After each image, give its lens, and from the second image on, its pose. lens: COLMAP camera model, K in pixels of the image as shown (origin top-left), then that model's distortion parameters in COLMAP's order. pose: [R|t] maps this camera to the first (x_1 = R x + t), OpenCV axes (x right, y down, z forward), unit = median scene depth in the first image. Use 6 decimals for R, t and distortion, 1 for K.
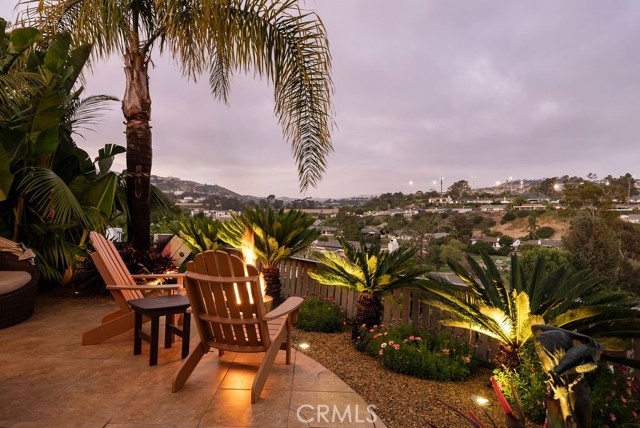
lens RADIAL K [[422.0, 0, 321.2], [0, 422.0, 220.2], [0, 0, 1]] dist [0.011240, 0.007490]
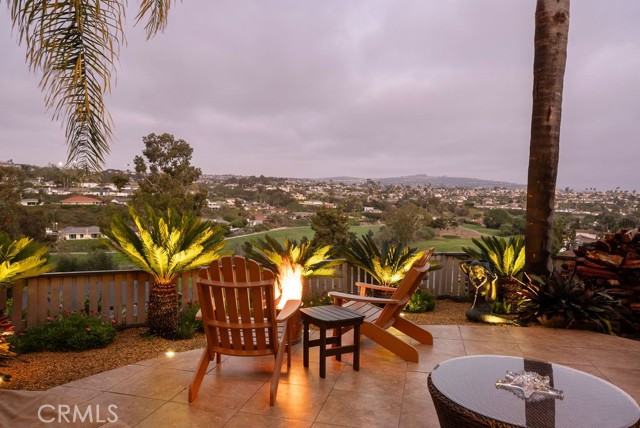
lens RADIAL K [[444.2, 0, 318.7], [0, 444.2, 214.6], [0, 0, 1]] dist [-0.006596, 0.003074]
pose [[0.258216, -0.039479, 0.965280, -0.709643], [0.012006, 0.999219, 0.037656, -0.037186], [-0.966012, 0.001866, 0.258489, 0.411185]]
